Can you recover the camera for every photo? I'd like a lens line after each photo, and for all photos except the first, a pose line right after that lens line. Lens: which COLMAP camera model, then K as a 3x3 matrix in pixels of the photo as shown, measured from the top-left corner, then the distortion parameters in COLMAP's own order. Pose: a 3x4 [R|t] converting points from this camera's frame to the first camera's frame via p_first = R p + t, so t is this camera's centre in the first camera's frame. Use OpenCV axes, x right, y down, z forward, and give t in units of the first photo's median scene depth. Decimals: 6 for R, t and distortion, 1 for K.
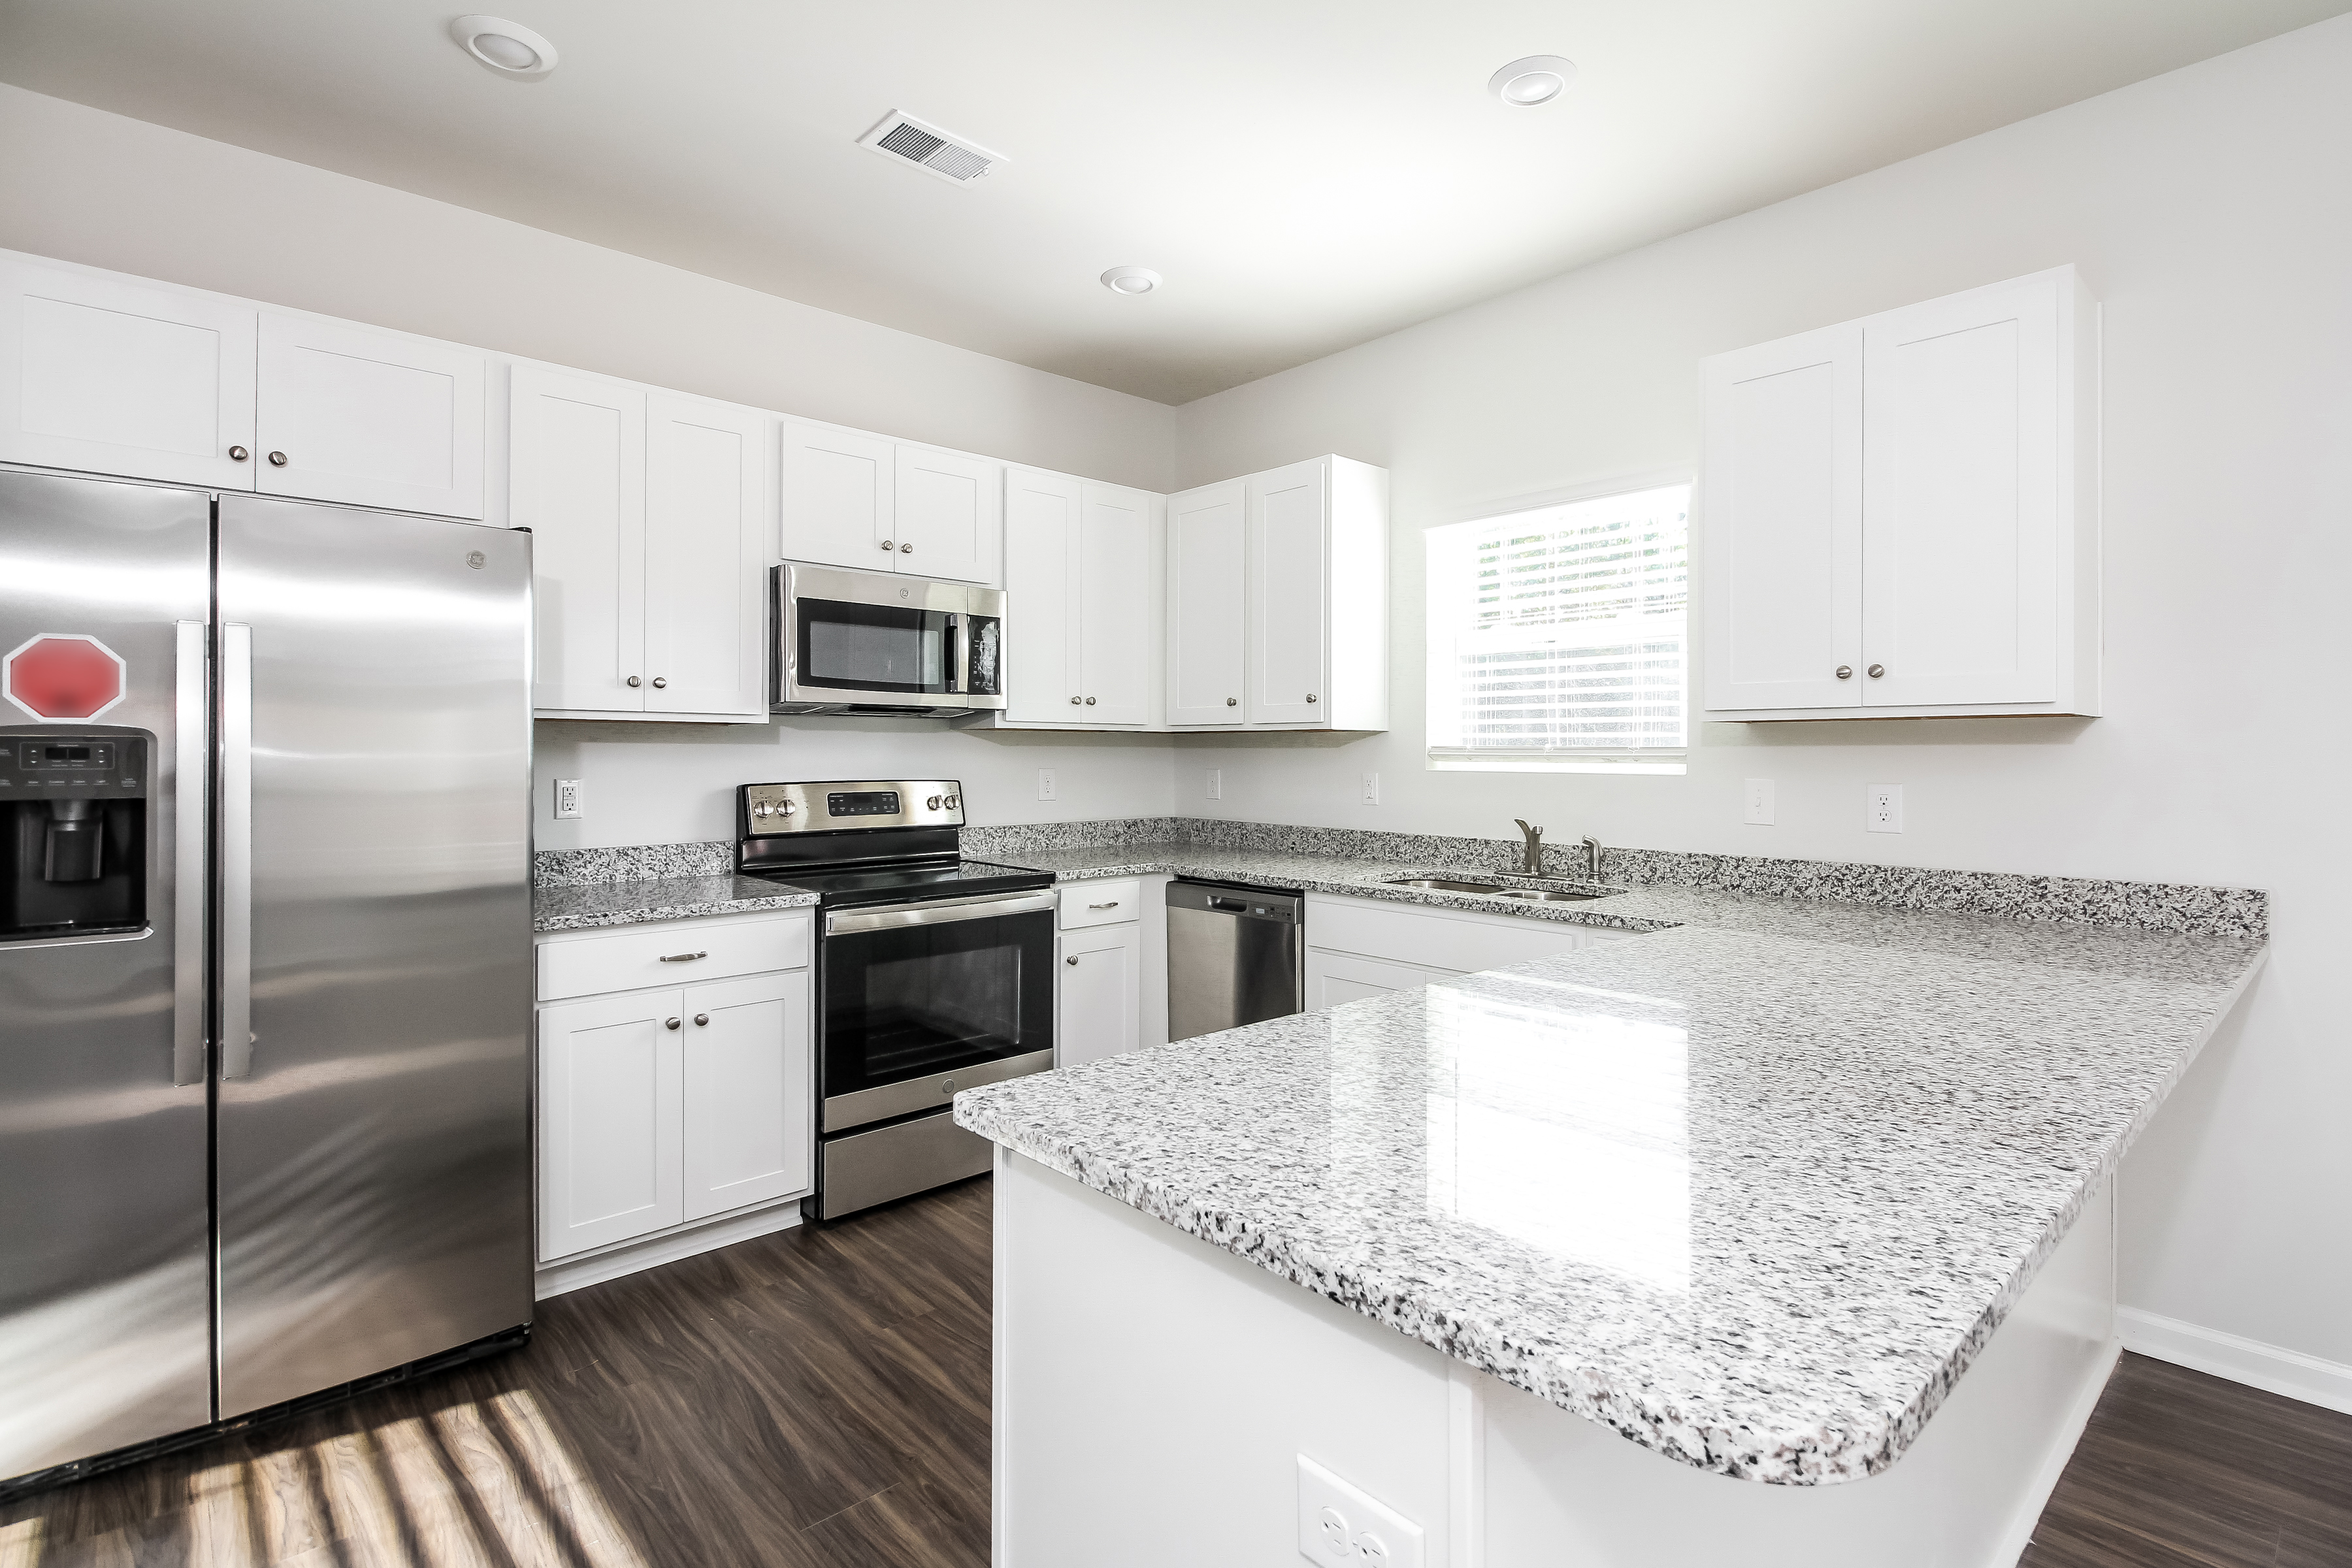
lens RADIAL K [[1136.4, 0, 1165.5], [0, 1136.4, 758.8], [0, 0, 1]] dist [-0.000308, -0.000054]
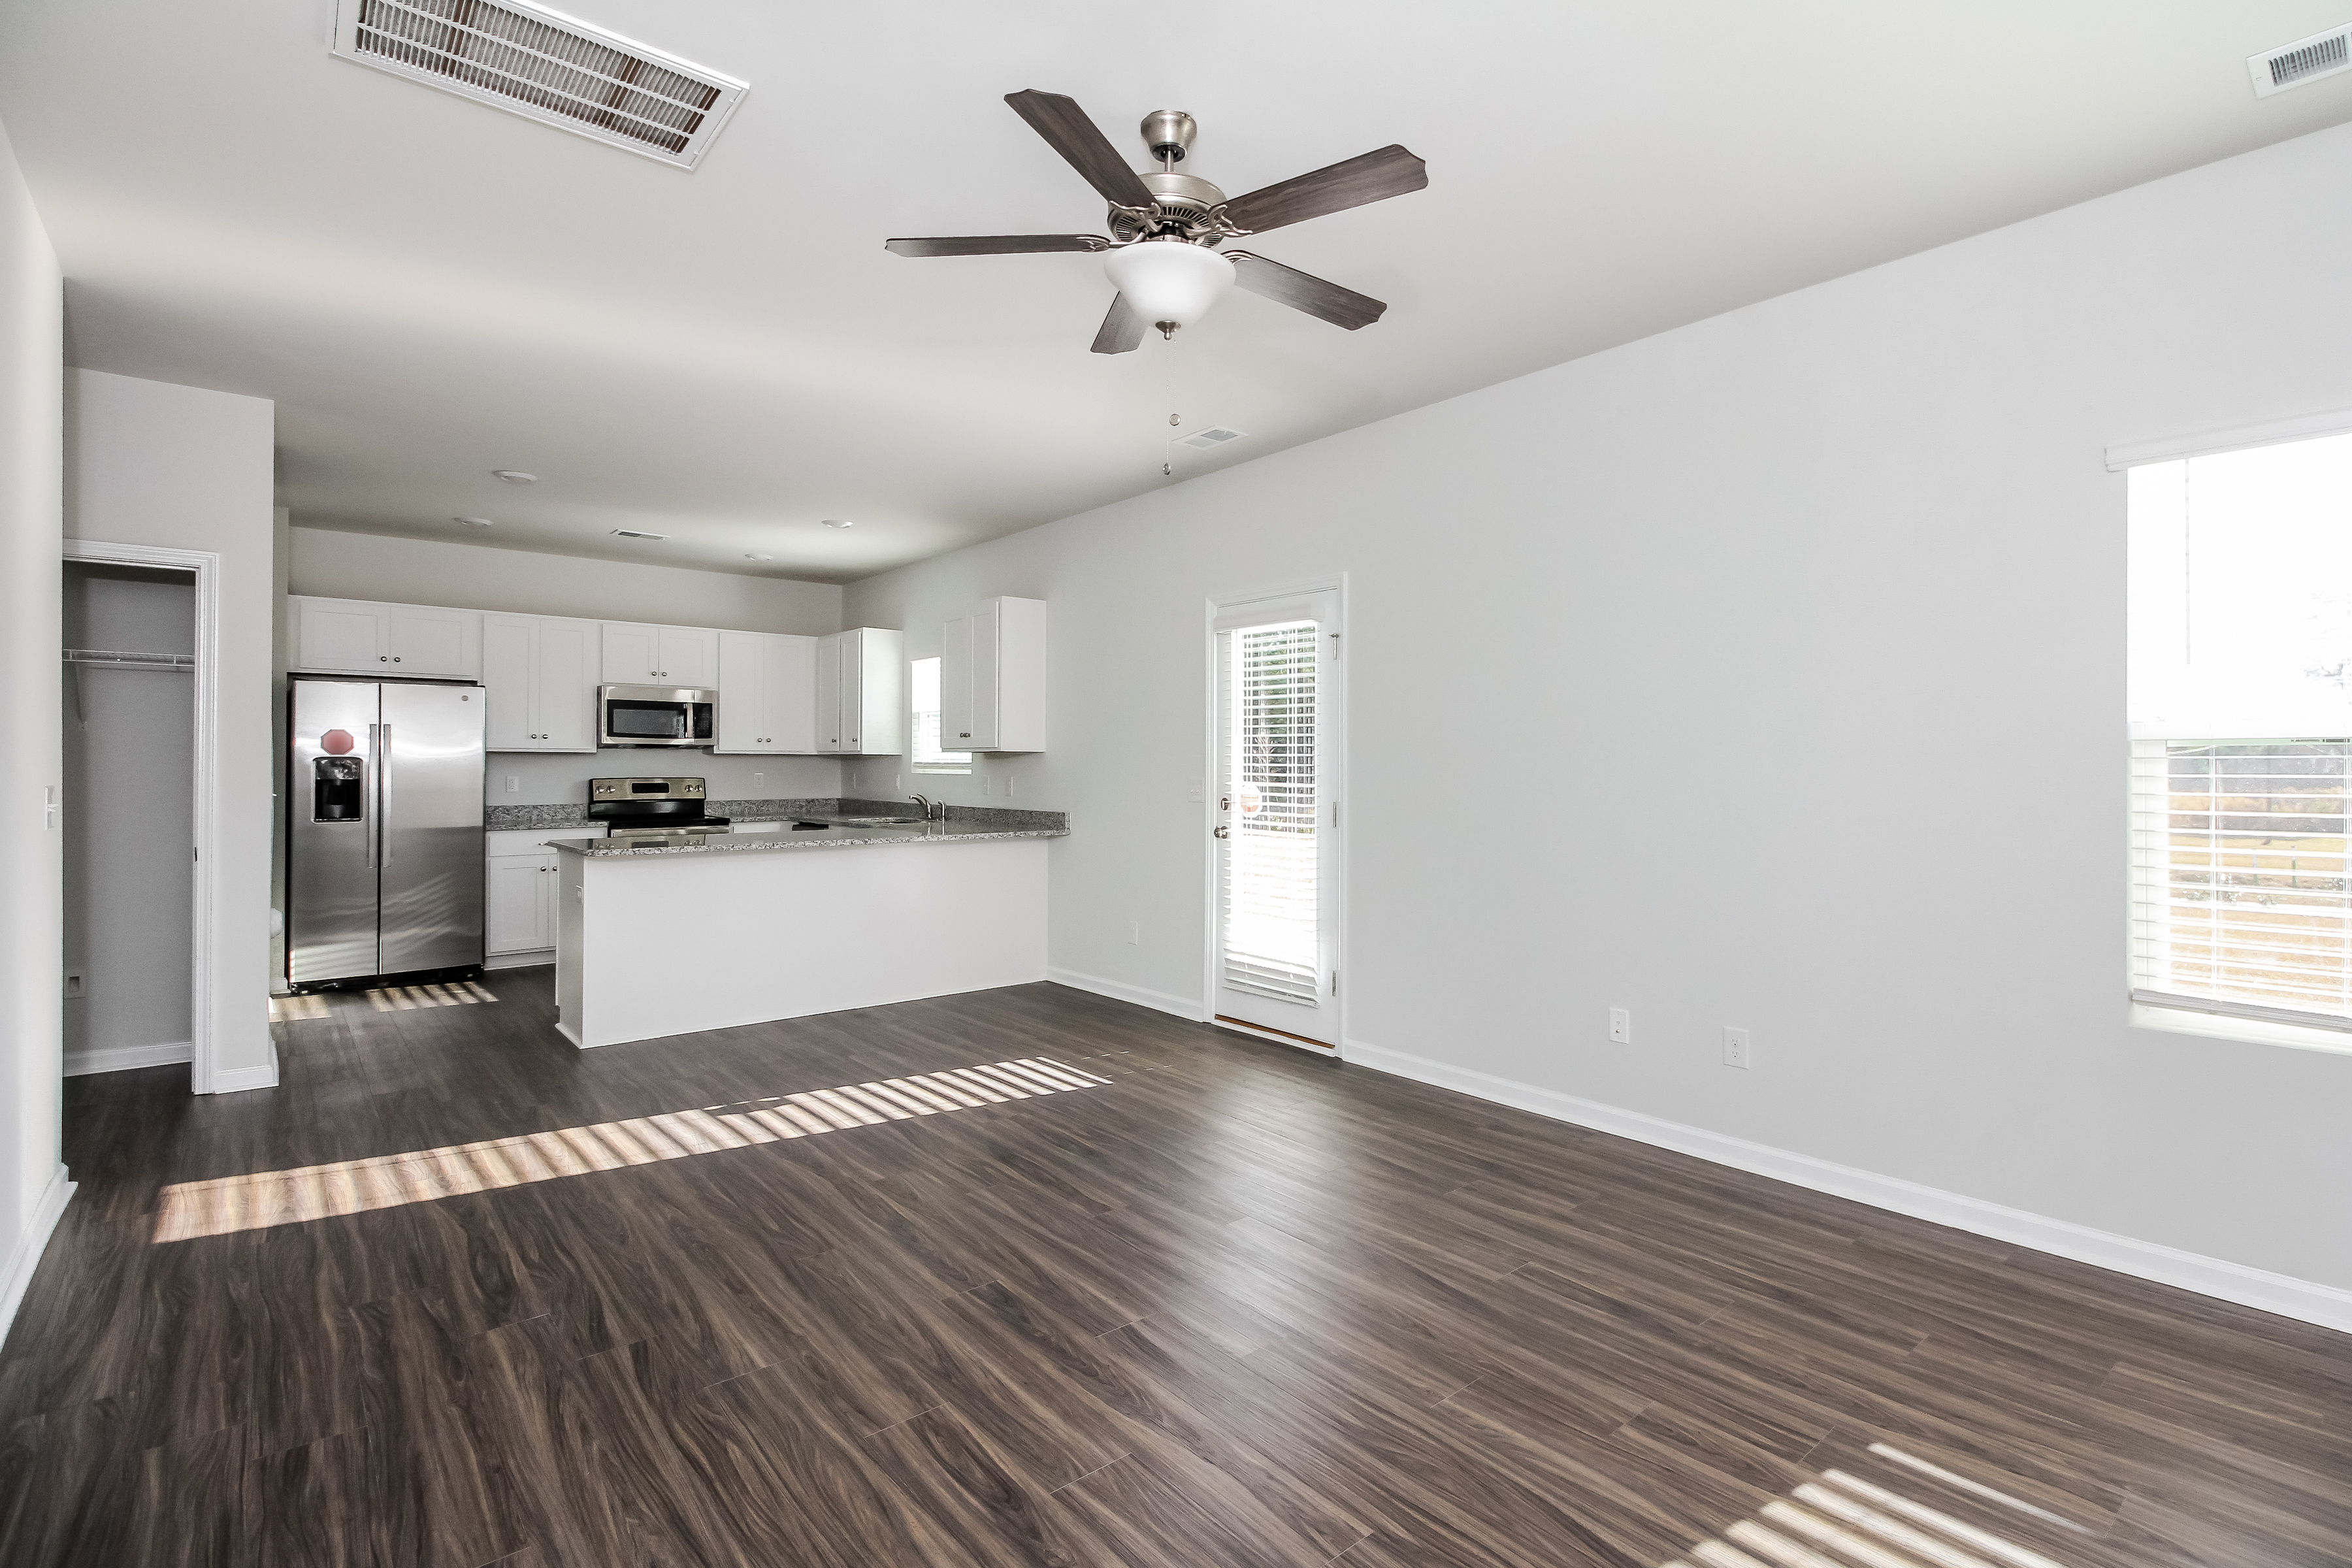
lens RADIAL K [[1051.7, 0, 1129.7], [0, 1051.7, 754.2], [0, 0, 1]] dist [0.000671, 0.000197]
pose [[0.998682, -0.001820, -0.051301, 0.816847], [0.001051, 0.999887, -0.015010, 0.006066], [0.051322, 0.014937, 0.998570, -1.056002]]
